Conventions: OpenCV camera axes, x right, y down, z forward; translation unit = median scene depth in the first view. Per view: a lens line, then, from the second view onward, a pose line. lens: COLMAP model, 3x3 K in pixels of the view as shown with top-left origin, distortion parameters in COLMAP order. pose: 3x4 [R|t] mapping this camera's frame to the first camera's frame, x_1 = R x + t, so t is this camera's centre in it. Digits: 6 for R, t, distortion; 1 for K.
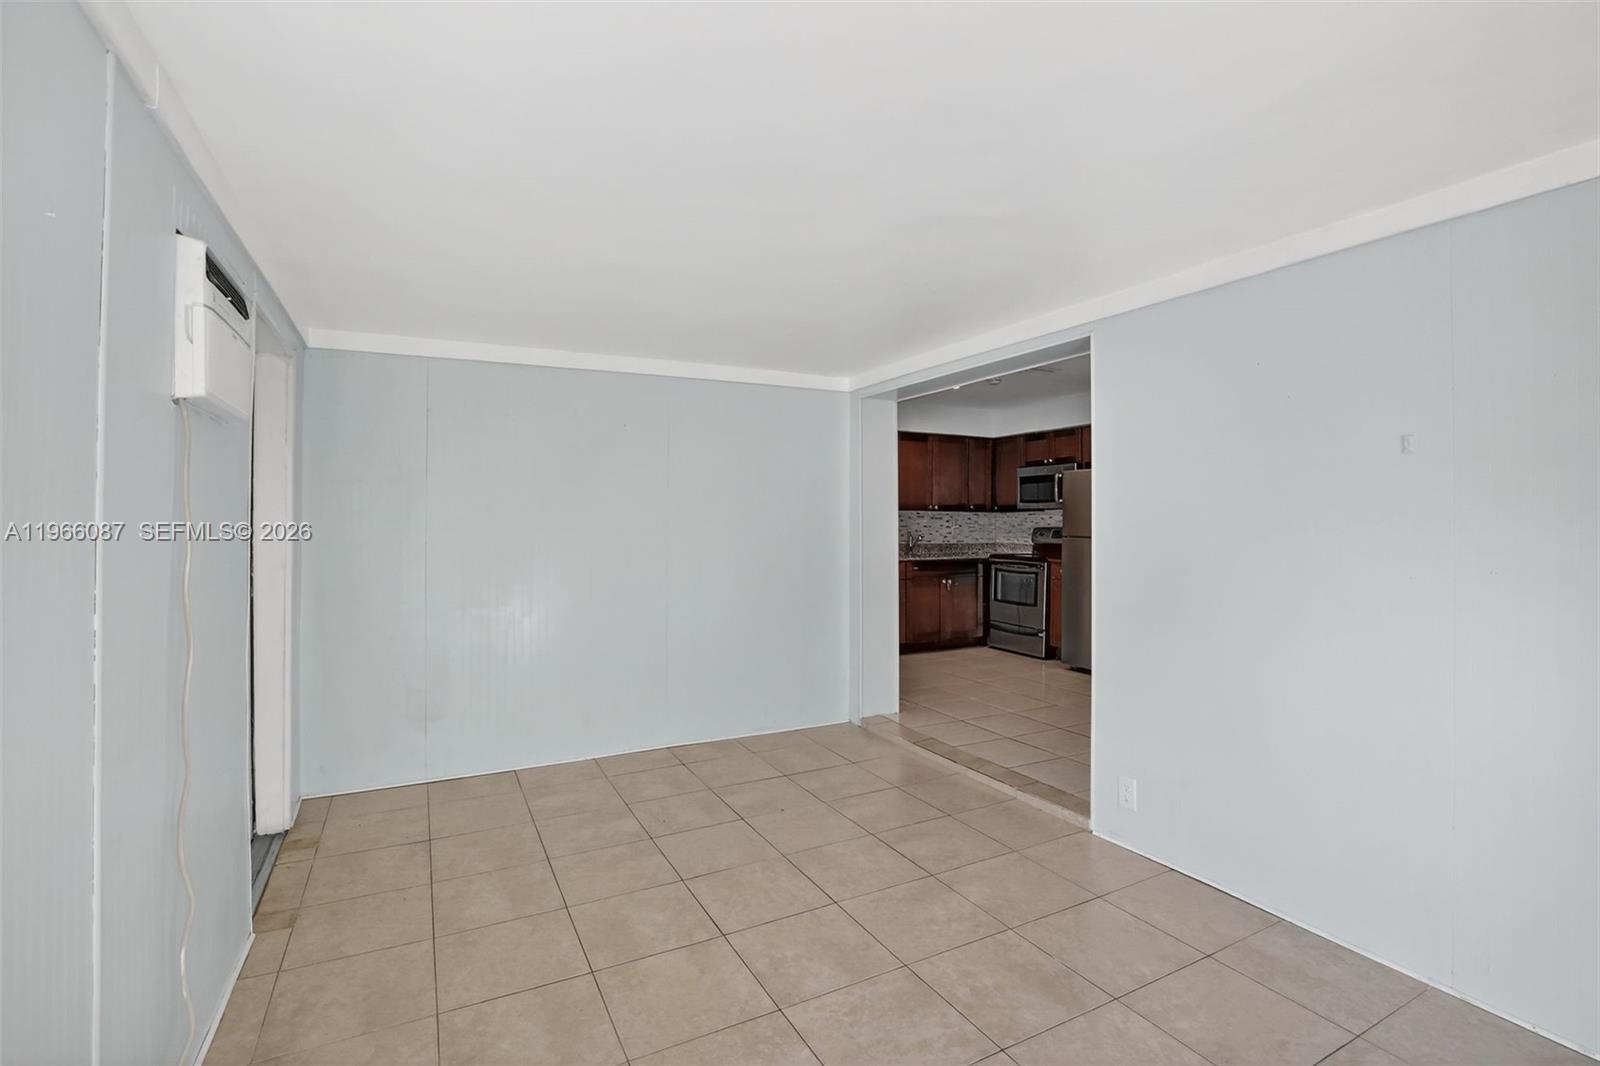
lens RADIAL K [[741.9, 0, 800.6], [0, 741.9, 509.0], [0, 0, 1]] dist [-0.000441, 0.000394]
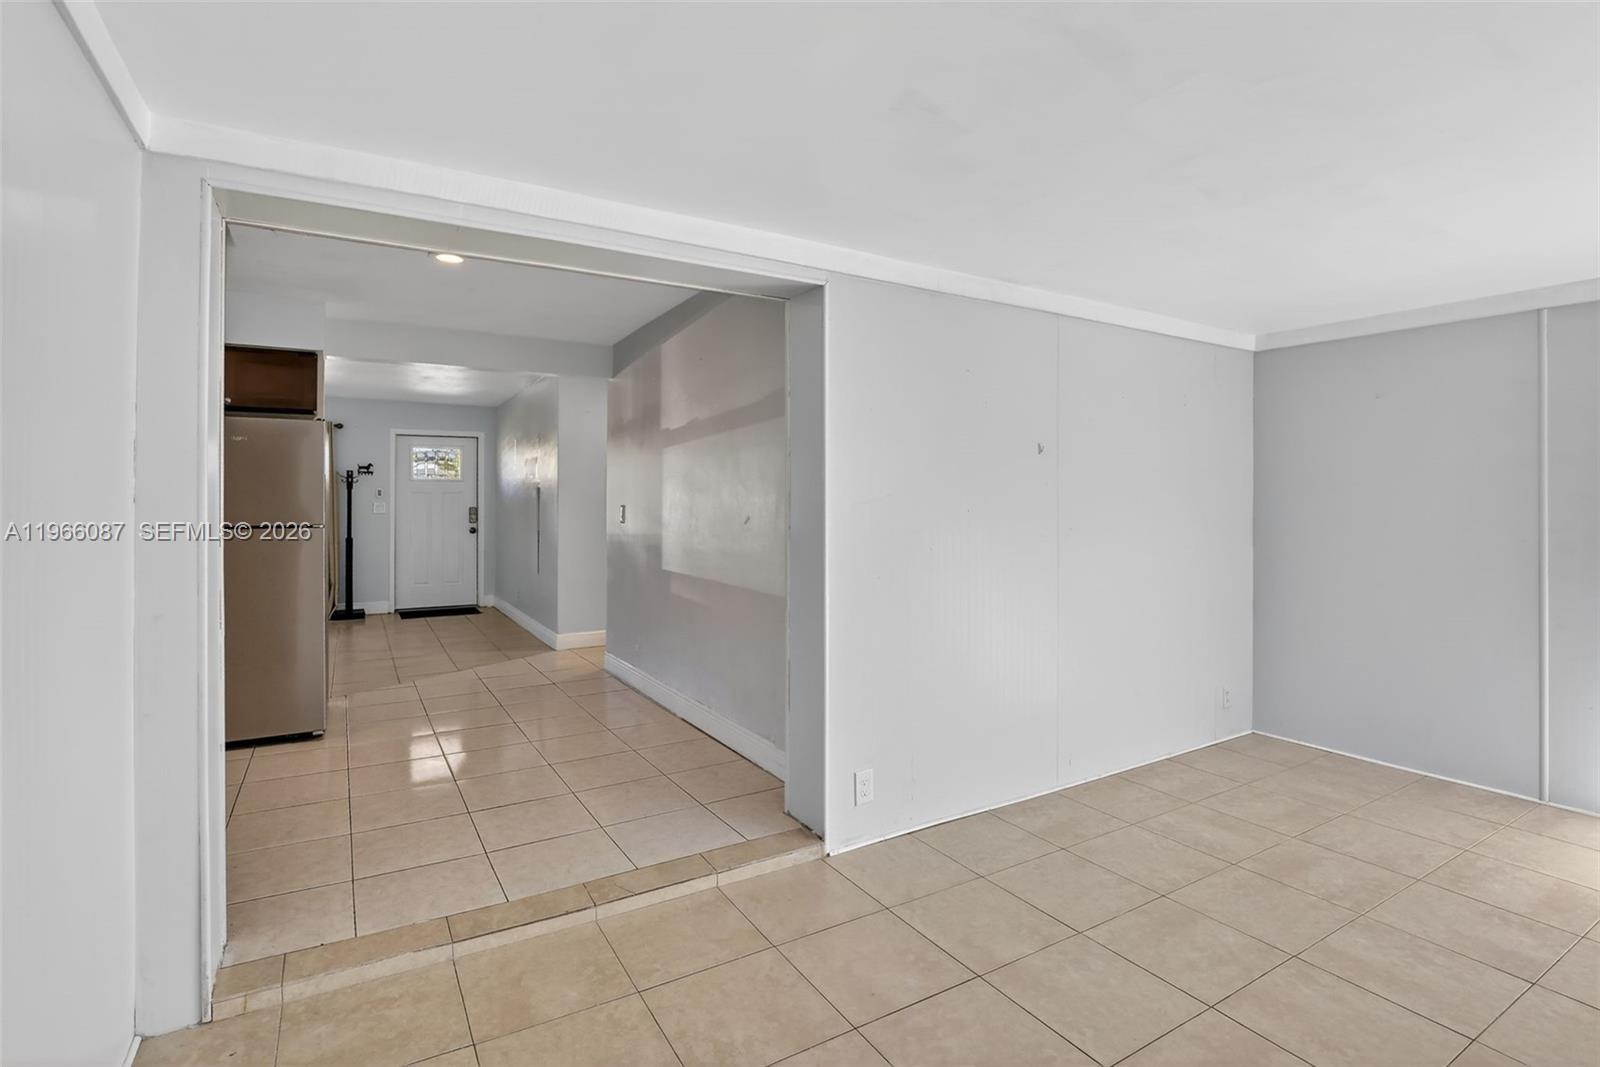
lens RADIAL K [[778.7, 0, 806.2], [0, 778.7, 475.0], [0, 0, 1]] dist [-0.023112, -0.000939]
pose [[-0.055050, 0.034940, 0.997872, -0.222032], [-0.011713, 0.999296, -0.035636, 0.009866], [-0.998415, -0.013650, -0.054602, 0.456556]]
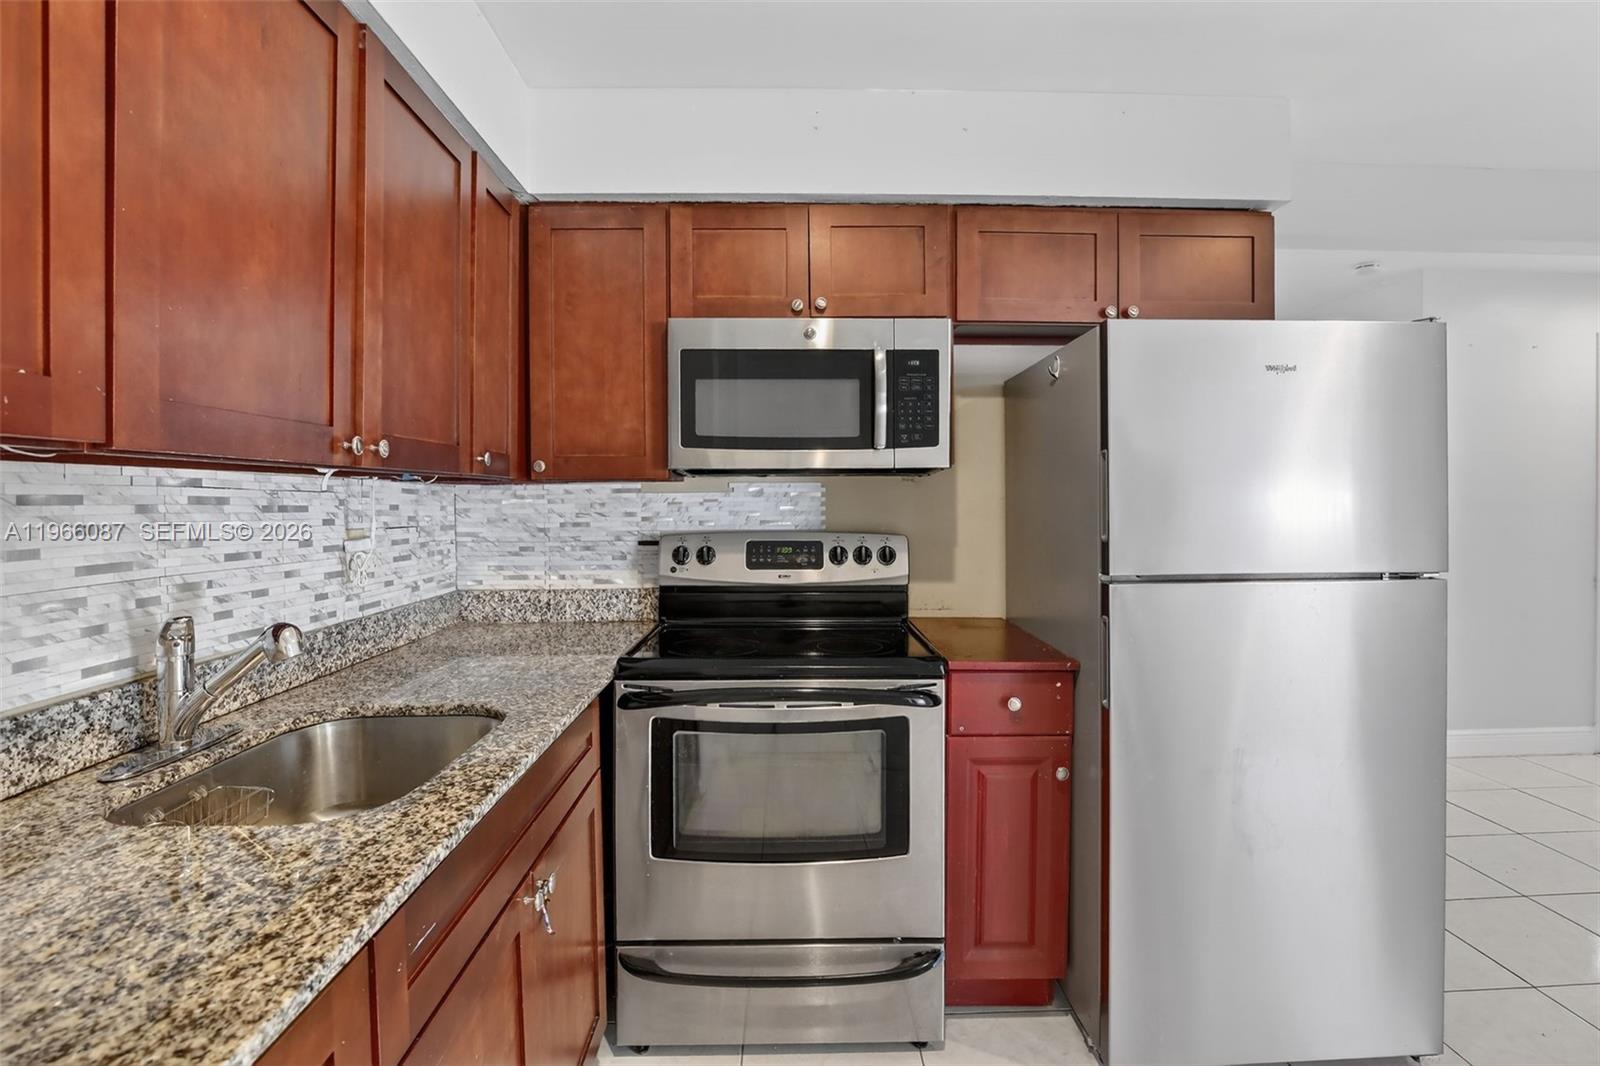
lens RADIAL K [[749.0, 0, 802.1], [0, 749.0, 528.6], [0, 0, 1]] dist [-0.017195, 0.000170]
pose [[0.438402, -0.040346, 0.897873, 0.071552], [-0.008098, 0.998774, 0.048833, 0.007635], [-0.898743, -0.028679, 0.437538, 0.846225]]
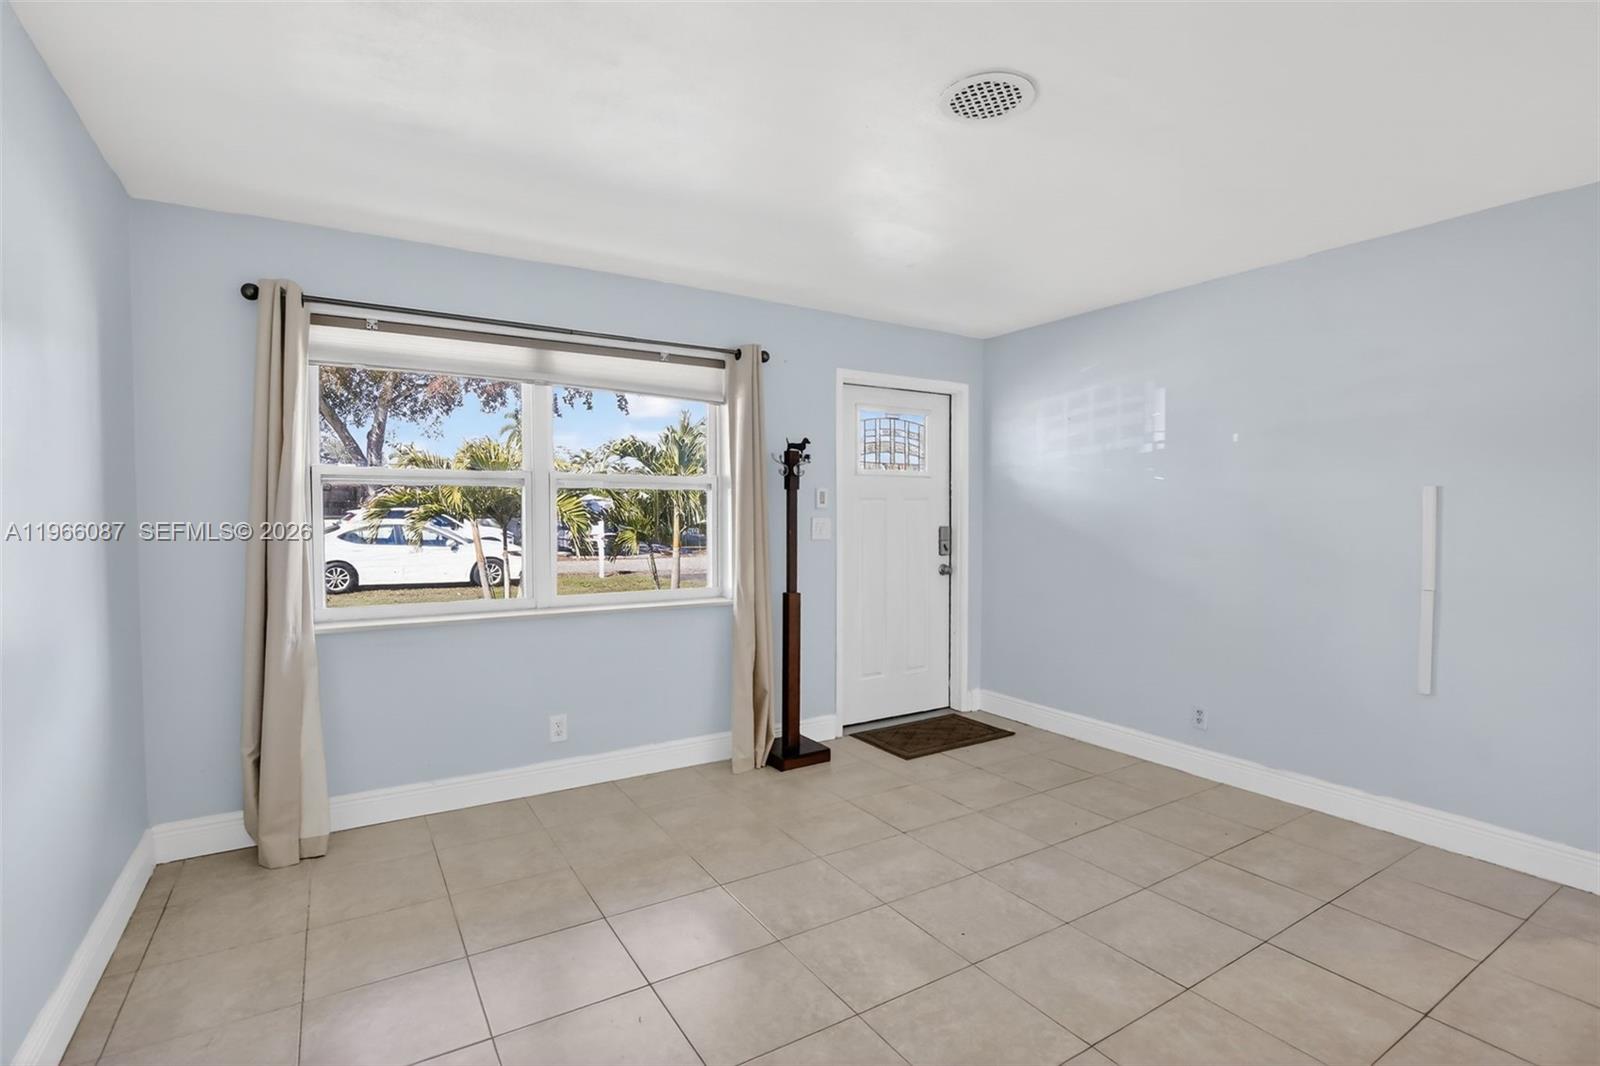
lens RADIAL K [[749.0, 0, 802.1], [0, 749.0, 528.6], [0, 0, 1]] dist [-0.017195, 0.000170]
pose [[-0.070451, -0.029742, 0.997072, 0.434312], [-0.019650, 0.999403, 0.028423, 0.009616], [-0.997322, -0.017590, -0.070993, 1.100280]]
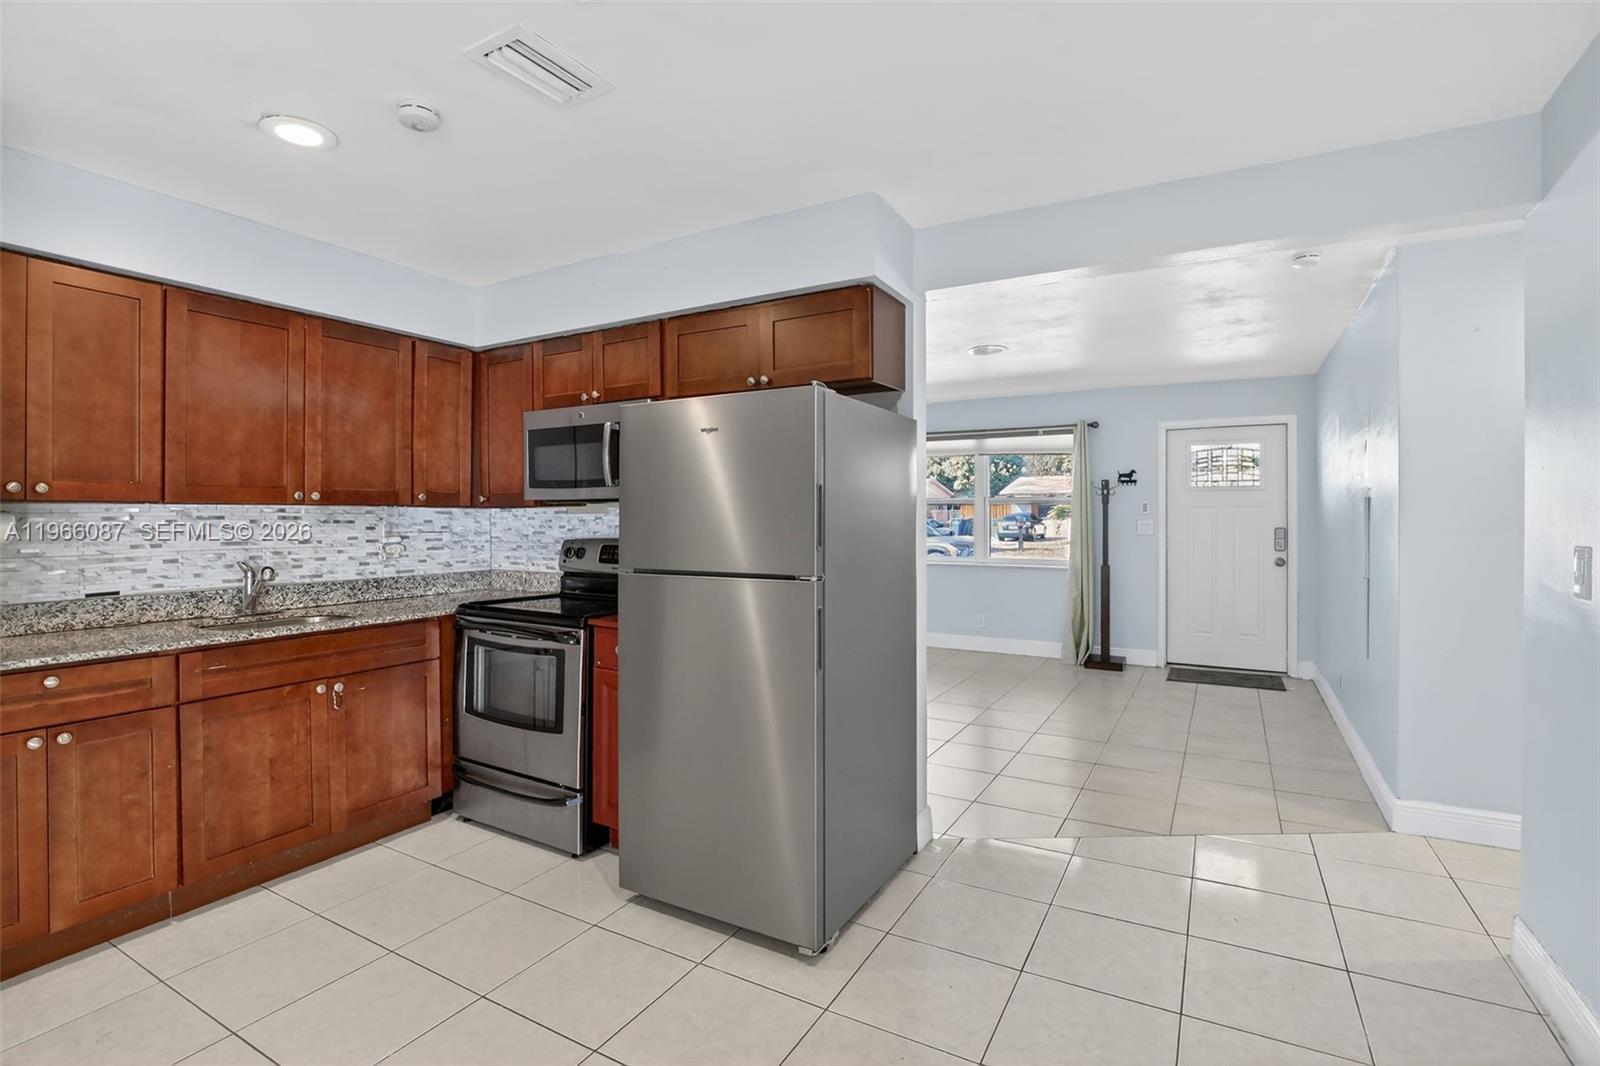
lens RADIAL K [[749.0, 0, 802.1], [0, 749.0, 528.6], [0, 0, 1]] dist [-0.017195, 0.000170]
pose [[0.841601, -0.012494, 0.539956, 0.189135], [-0.004954, 0.999512, 0.030850, 0.002140], [-0.540078, -0.028638, 0.841128, 0.526047]]
